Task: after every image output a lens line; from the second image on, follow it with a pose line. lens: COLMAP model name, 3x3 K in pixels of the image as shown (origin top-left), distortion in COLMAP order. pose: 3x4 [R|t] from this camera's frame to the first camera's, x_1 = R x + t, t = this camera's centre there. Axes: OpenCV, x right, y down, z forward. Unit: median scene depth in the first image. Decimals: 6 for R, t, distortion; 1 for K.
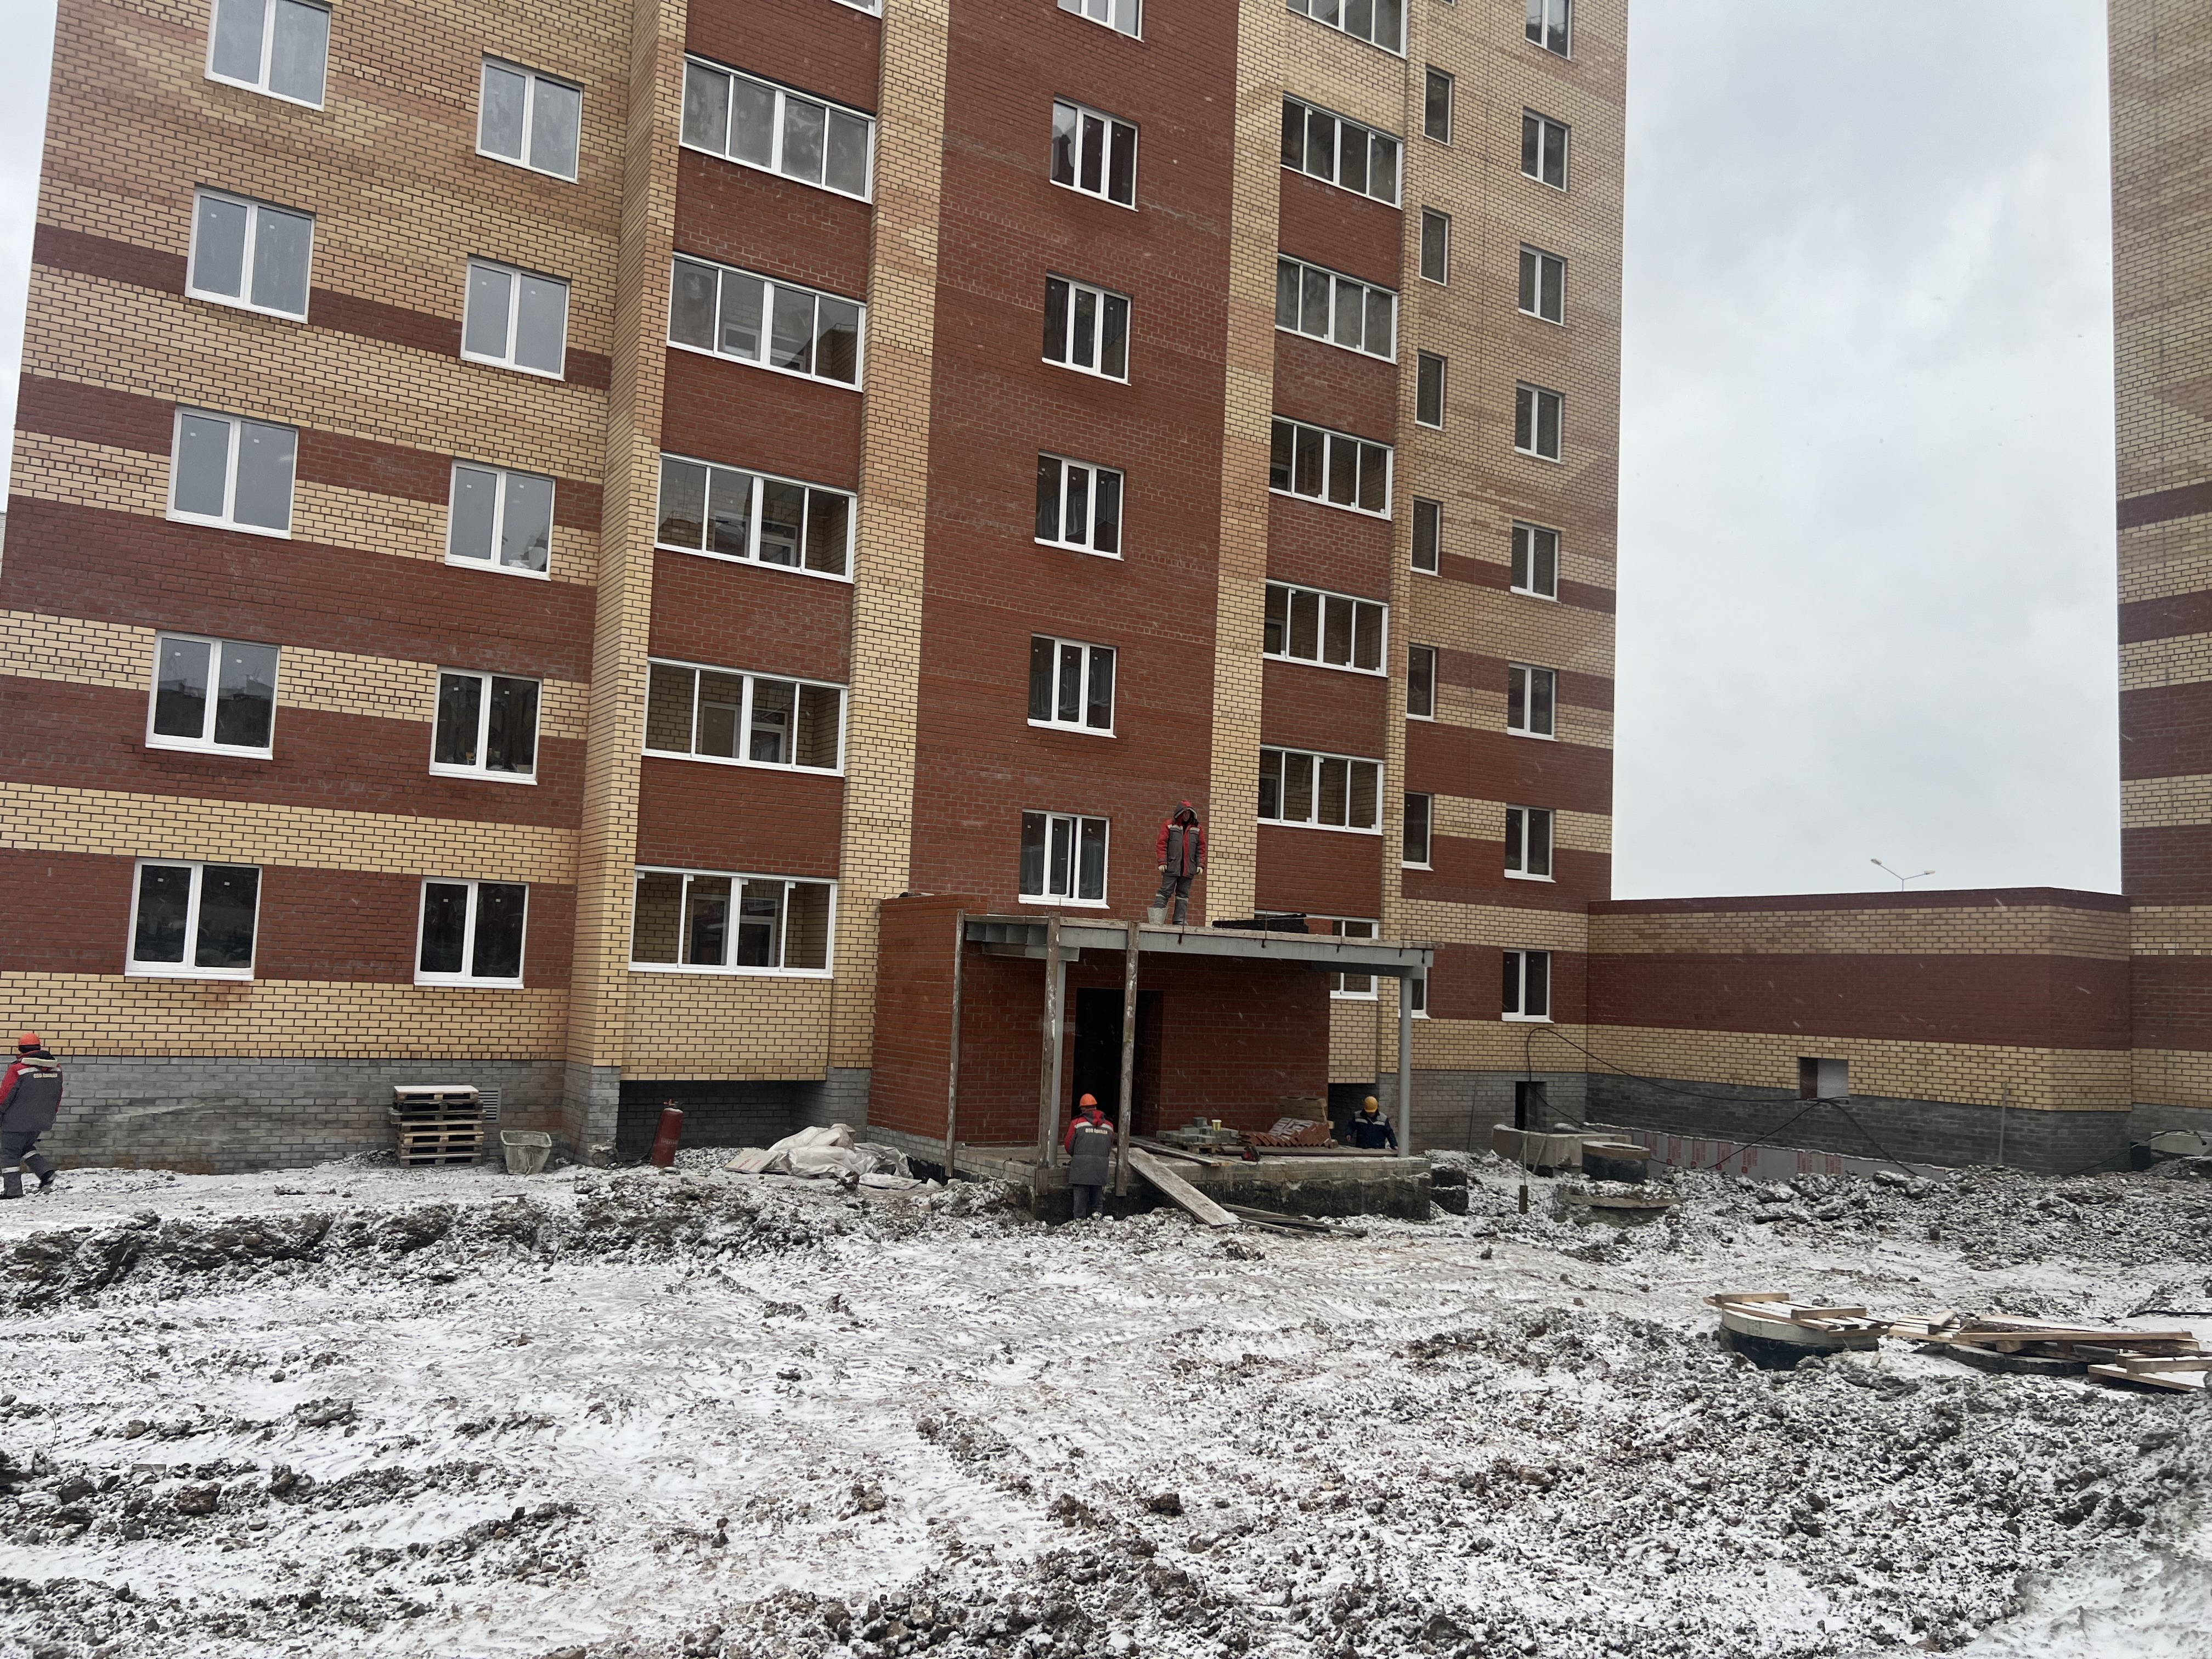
lens RADIAL K [[1644.4, 0, 1106.0], [0, 1644.4, 829.5], [0, 0, 1]] dist [0.048633, -0.002415]
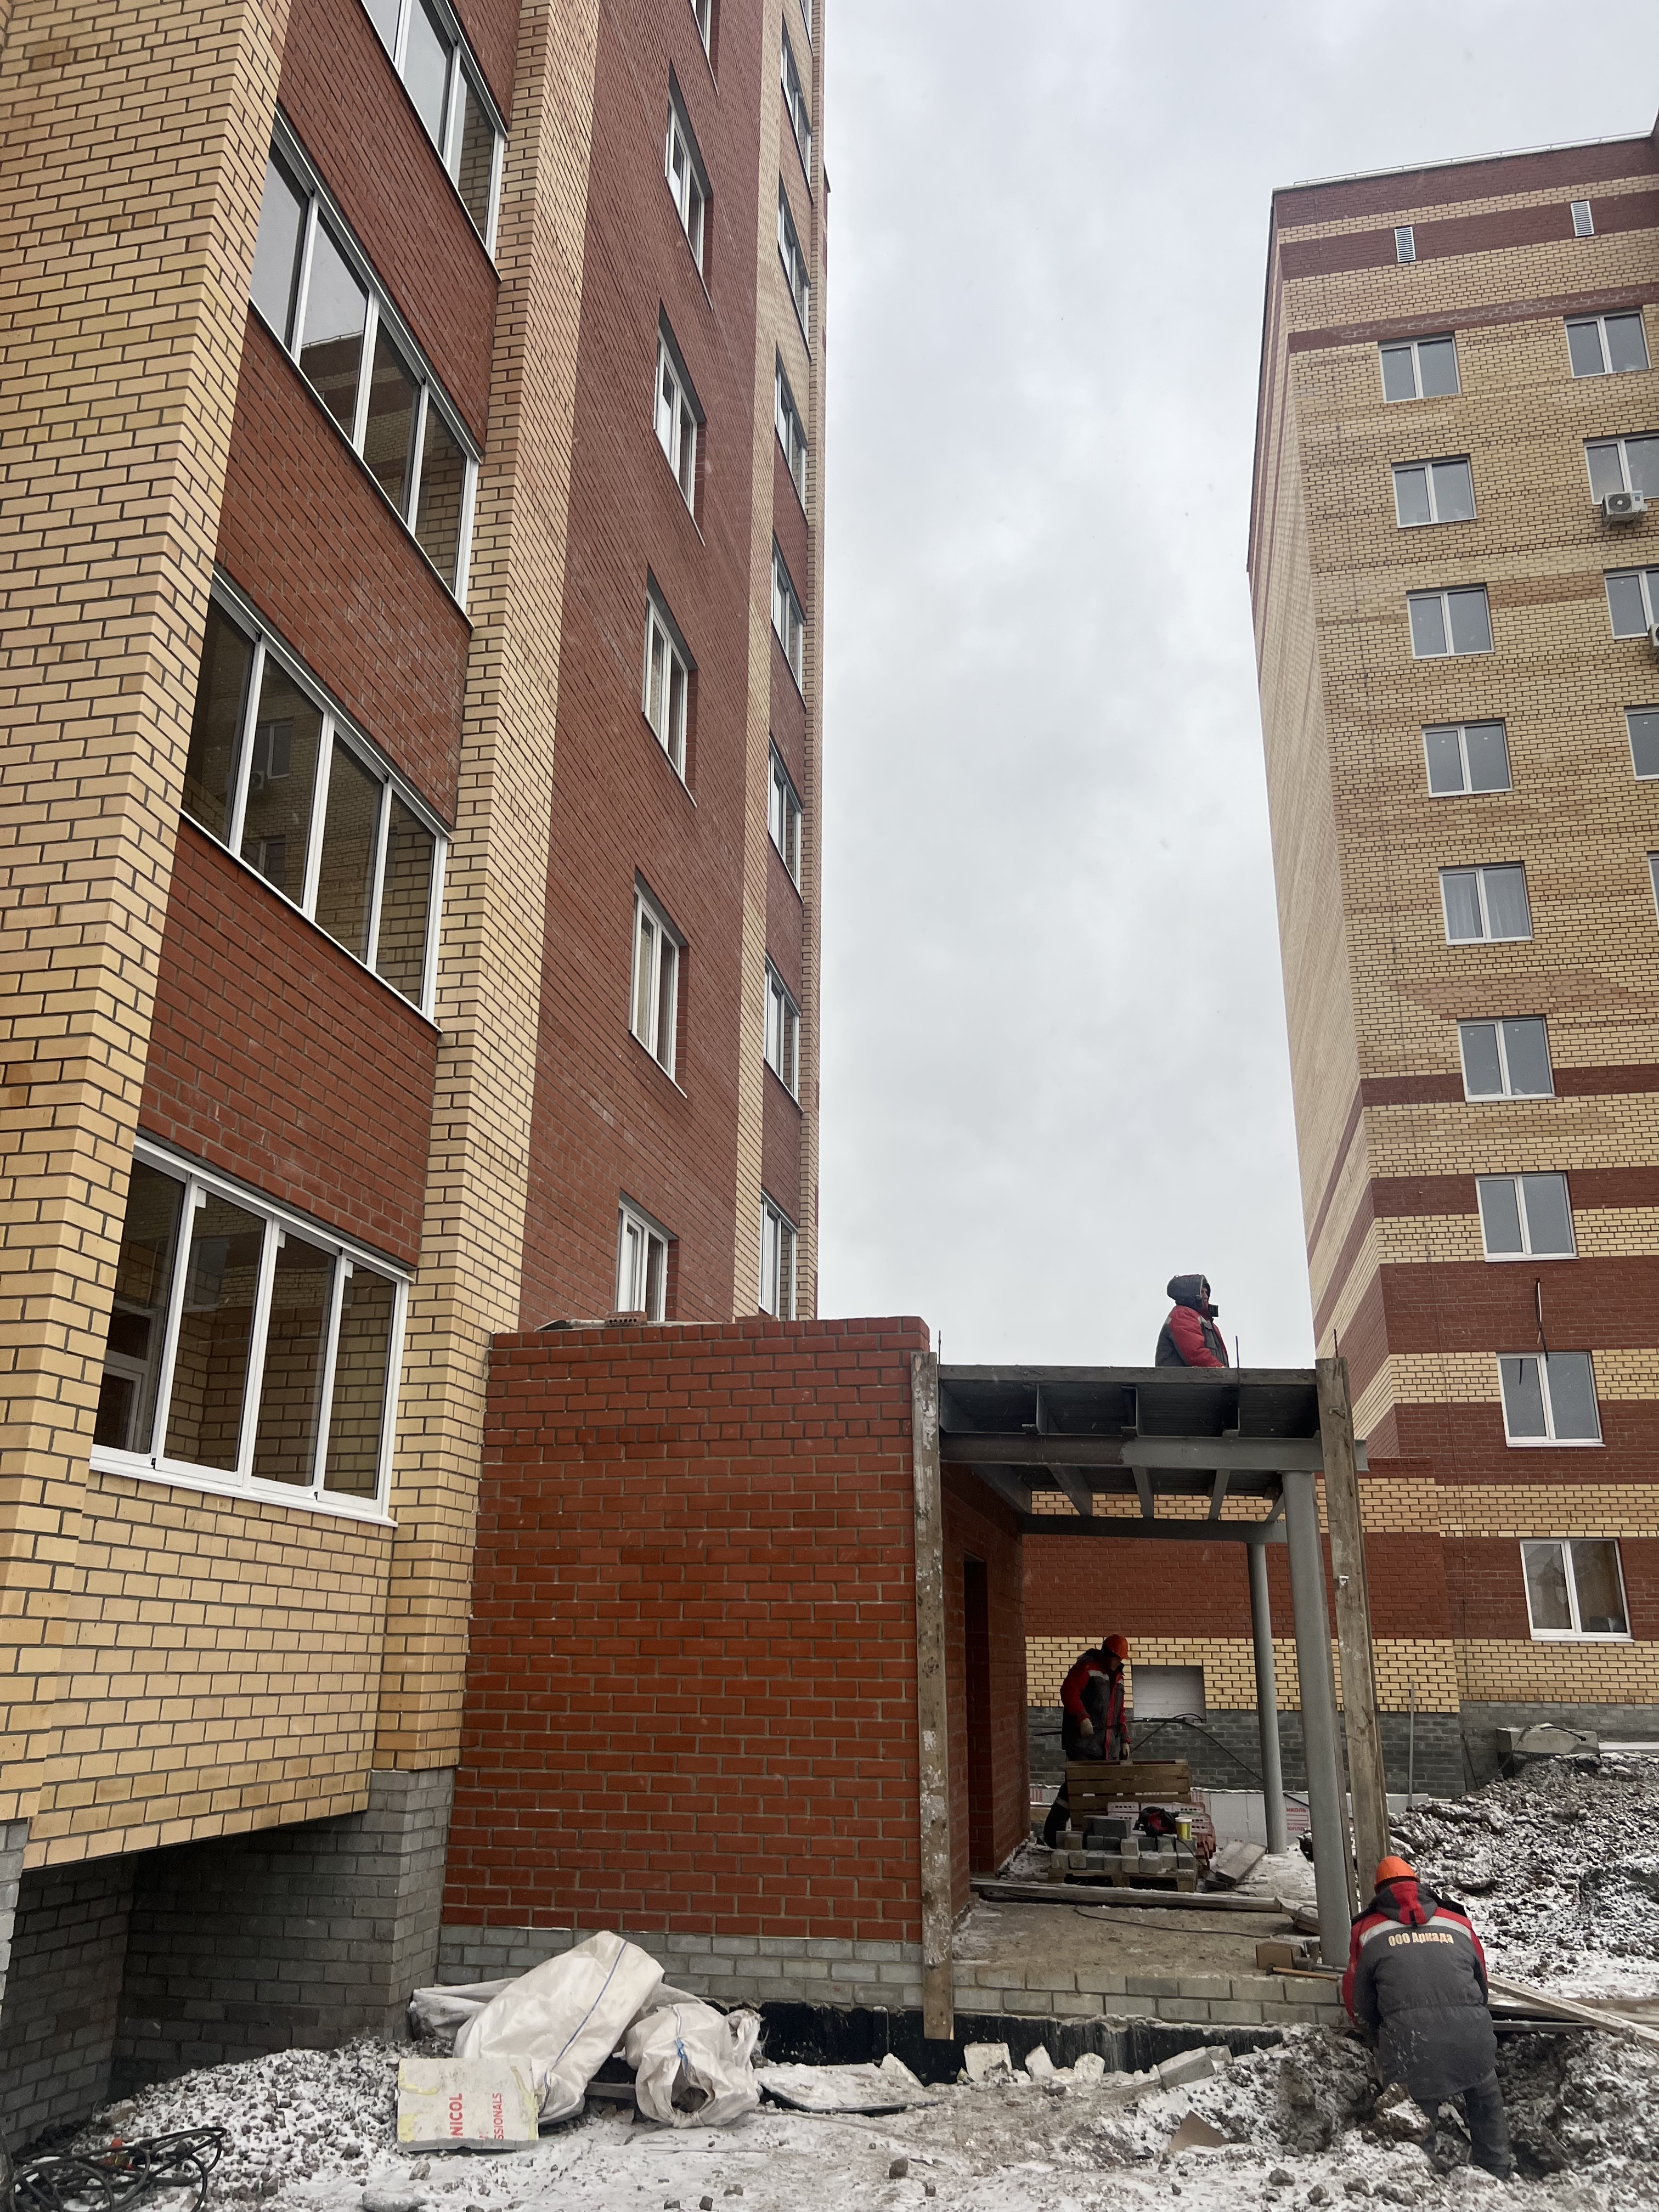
lens RADIAL K [[1690.4, 0, 829.5], [0, 1690.4, 1106.0], [0, 0, 1]] dist [0.026913, -0.001815]
pose [[0.667896, 0.200968, 0.716608, -0.401891], [-0.053147, 0.973274, -0.223414, 0.078607], [-0.742355, 0.111131, 0.660726, 0.652765]]
